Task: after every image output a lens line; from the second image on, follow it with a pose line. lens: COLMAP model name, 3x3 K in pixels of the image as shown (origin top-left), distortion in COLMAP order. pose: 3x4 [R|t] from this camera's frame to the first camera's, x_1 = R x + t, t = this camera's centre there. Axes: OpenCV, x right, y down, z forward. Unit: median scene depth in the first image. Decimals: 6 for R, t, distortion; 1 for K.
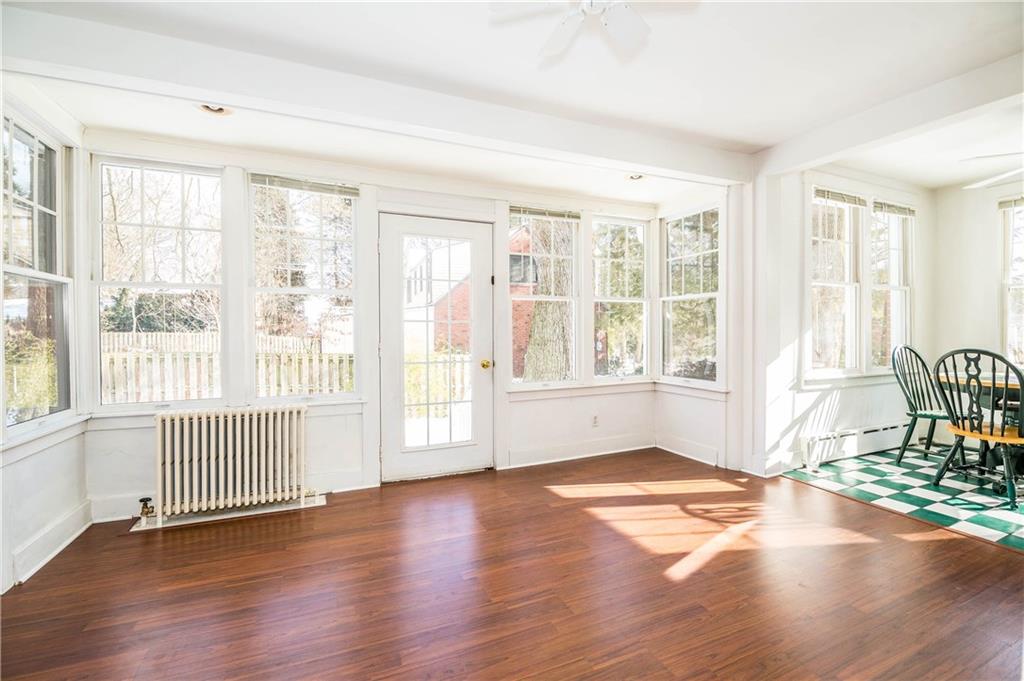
lens RADIAL K [[438.1, 0, 514.3], [0, 438.1, 333.2], [0, 0, 1]] dist [-0.001669, -0.009683]
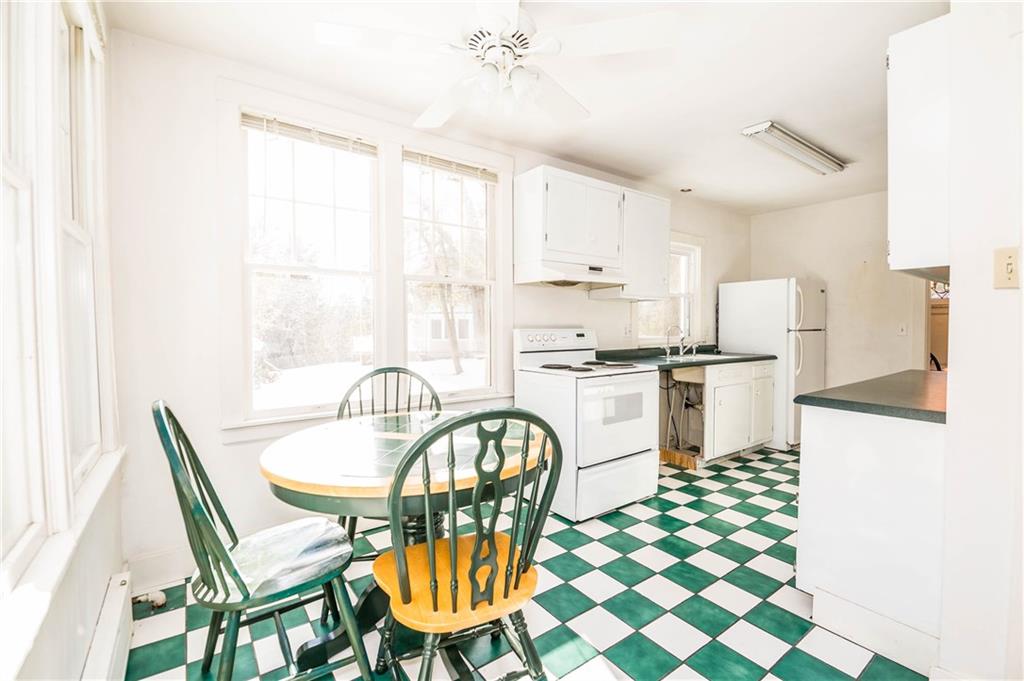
lens RADIAL K [[438.1, 0, 514.3], [0, 438.1, 333.2], [0, 0, 1]] dist [-0.001669, -0.009683]
pose [[-0.248101, -0.015945, 0.968603, 0.557901], [0.013838, 0.999704, 0.020002, -0.033883], [-0.968635, 0.018365, -0.247807, 0.901893]]
